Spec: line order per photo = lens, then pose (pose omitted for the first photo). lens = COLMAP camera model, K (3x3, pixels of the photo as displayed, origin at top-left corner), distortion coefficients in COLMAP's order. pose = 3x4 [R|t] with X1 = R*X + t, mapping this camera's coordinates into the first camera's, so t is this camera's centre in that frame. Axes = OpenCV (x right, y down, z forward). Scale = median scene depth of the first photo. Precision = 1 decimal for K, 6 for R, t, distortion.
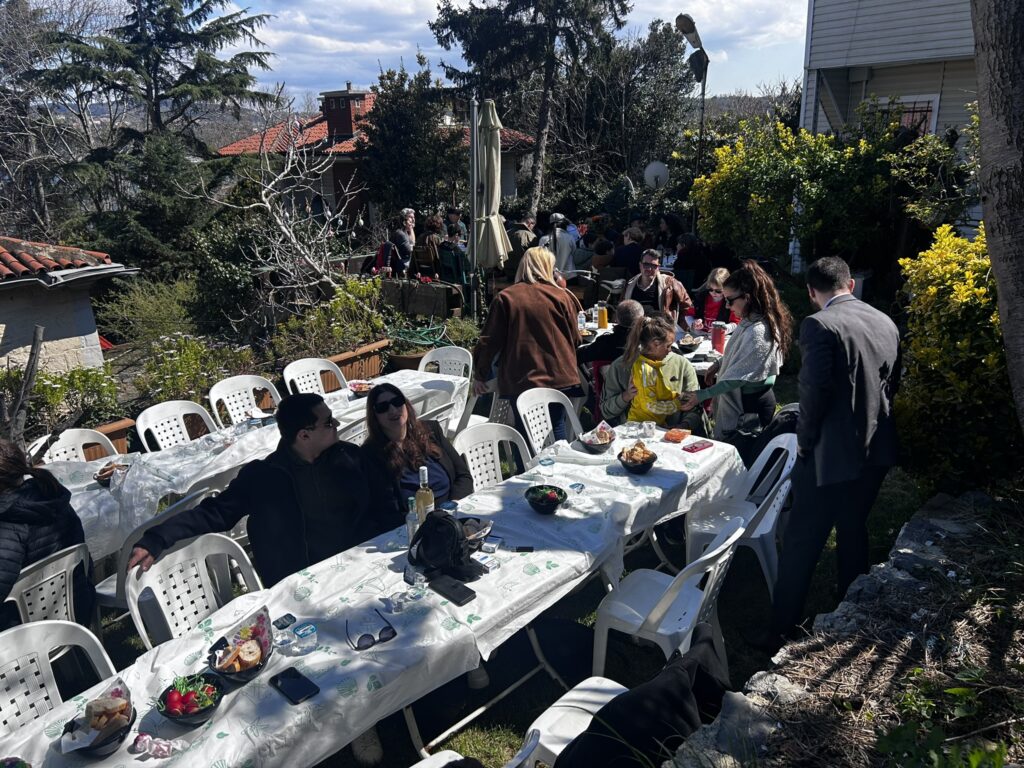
lens RADIAL K [[752.0, 0, 499.7], [0, 752.0, 389.2], [0, 0, 1]] dist [0.047542, -0.042860]
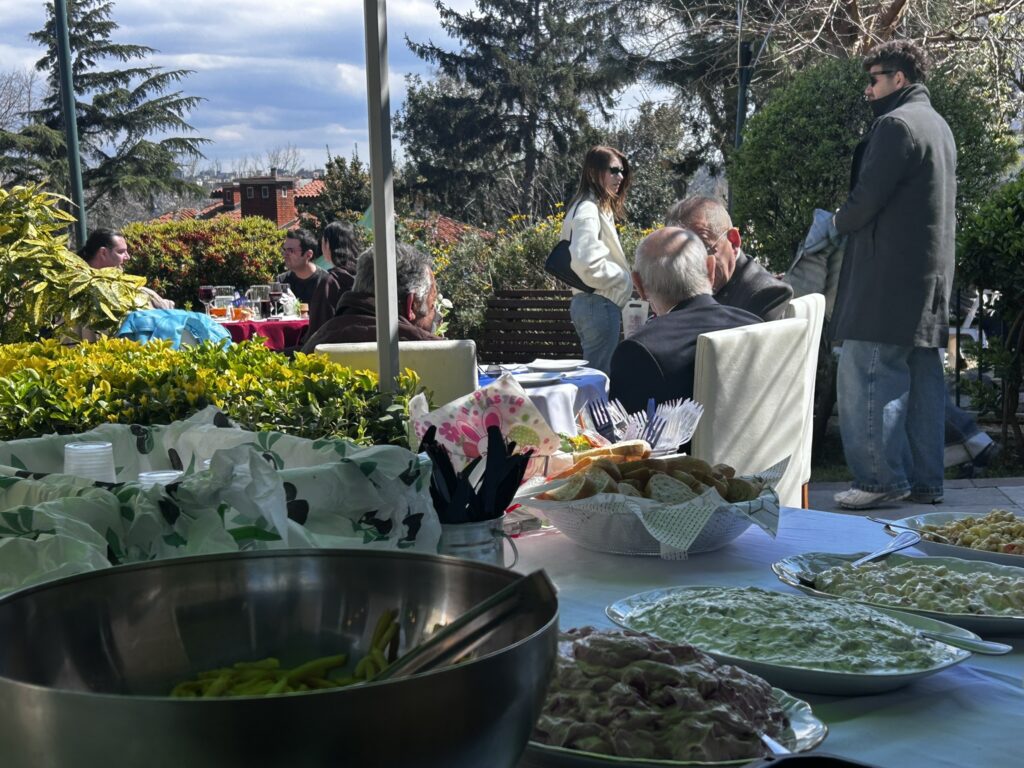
lens RADIAL K [[1542.9, 0, 547.3], [0, 1542.9, 381.9], [0, 0, 1]] dist [0.174918, -0.628455]
pose [[0.992841, -0.005824, 0.119300, -0.136431], [0.032552, 0.974195, -0.223350, 0.241671], [-0.114921, 0.225634, 0.967410, -0.719469]]
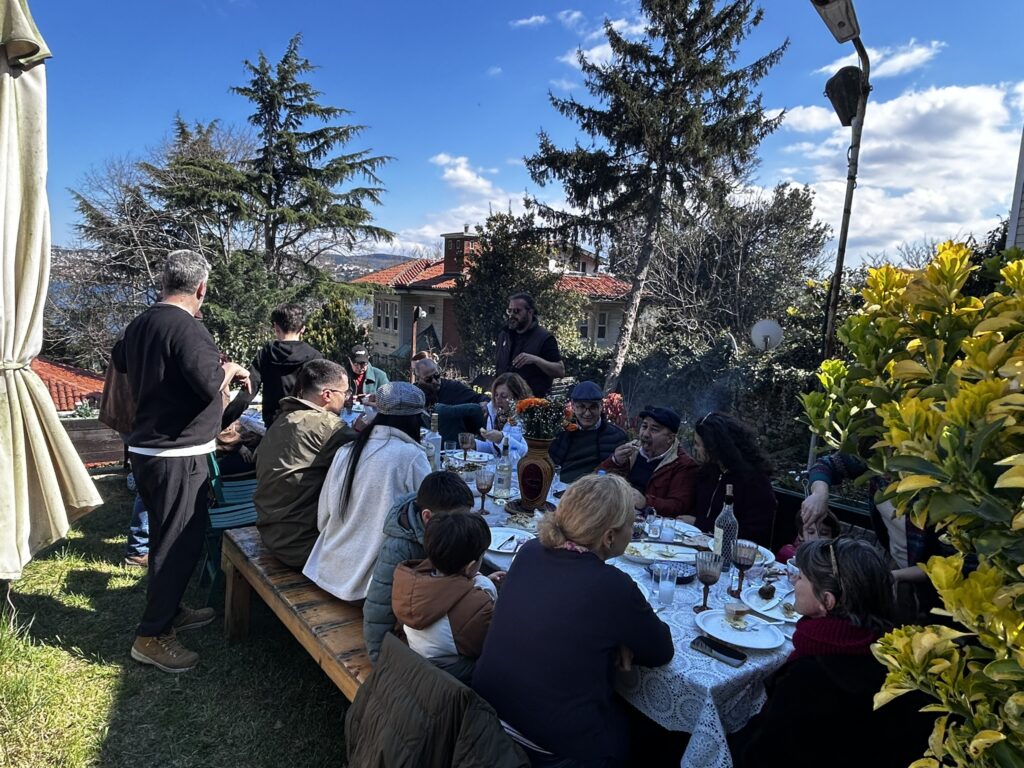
lens RADIAL K [[630.6, 0, 506.6], [0, 630.6, 402.4], [0, 0, 1]] dist [-0.001440, -0.001101]
pose [[0.974548, 0.110214, -0.195218, 0.064609], [-0.138623, 0.980629, -0.138386, -0.066759], [0.176184, 0.161926, 0.970948, 0.258048]]
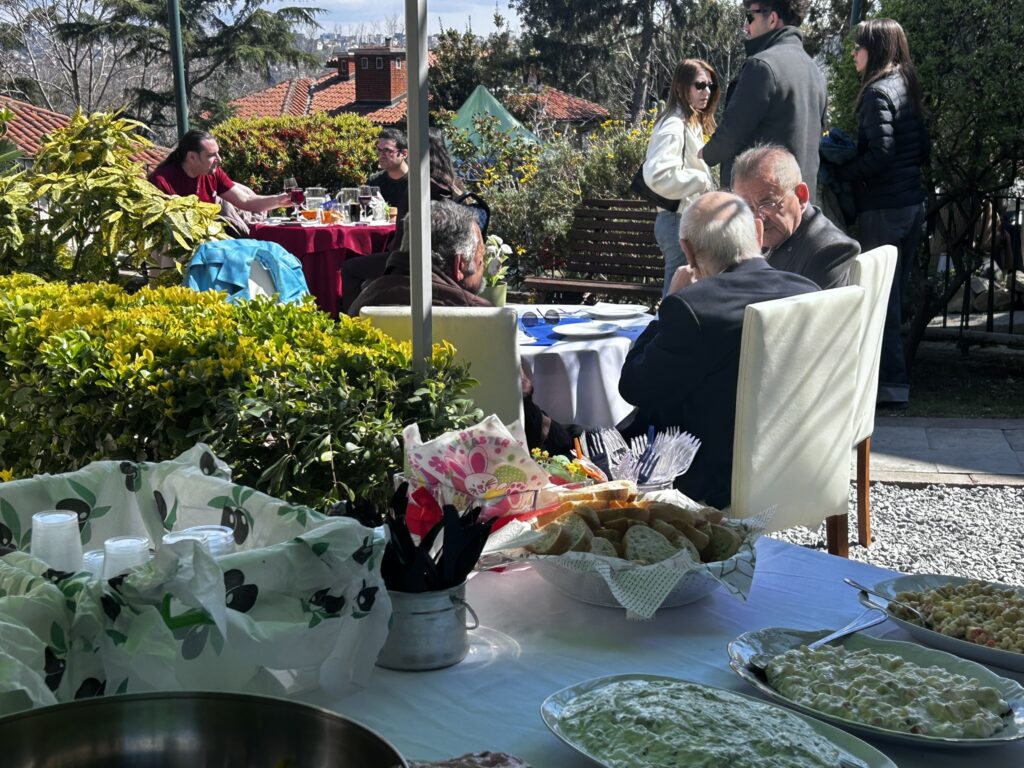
lens RADIAL K [[1546.5, 0, 512.0], [0, 1546.5, 384.0], [0, 0, 1]] dist [0.195431, -0.825244]
pose [[0.999460, 0.020834, 0.025423, -0.129284], [-0.017037, 0.989814, -0.141346, 0.232072], [-0.028109, 0.140837, 0.989634, -0.722450]]
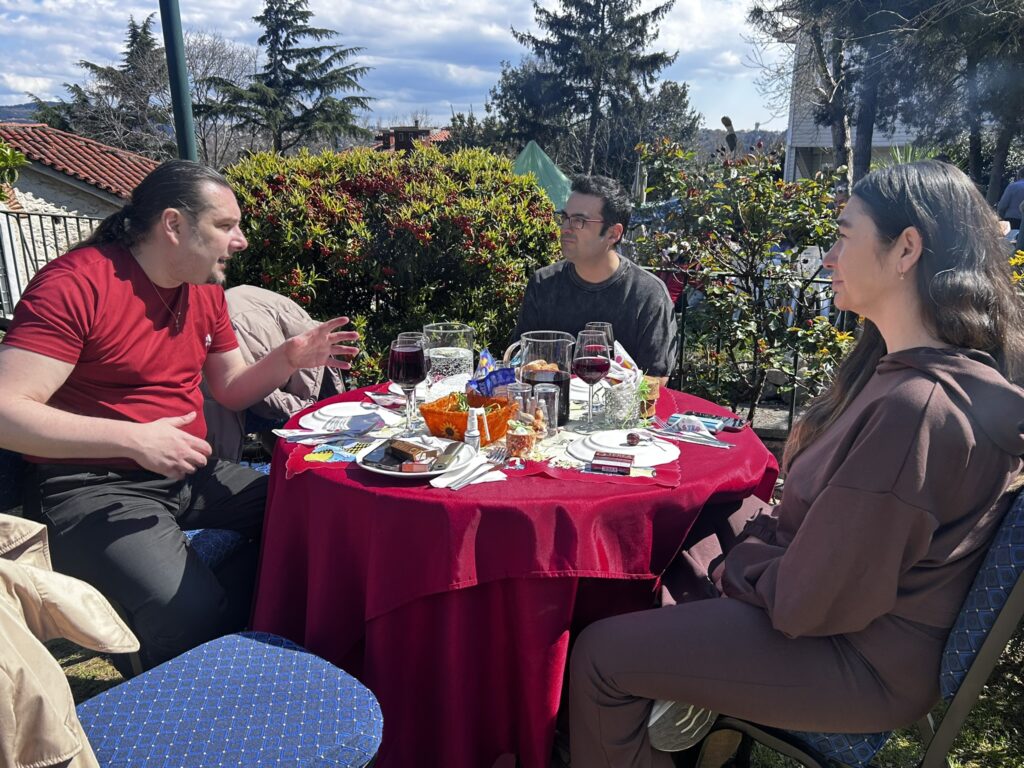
lens RADIAL K [[848.1, 0, 512.0], [0, 848.1, 384.0], [0, 0, 1]] dist [0.021612, -0.007060]
pose [[0.997108, 0.021286, 0.072959, -0.171748], [-0.015991, 0.997247, -0.072409, 0.135043], [-0.074299, 0.071033, 0.994703, -0.406114]]
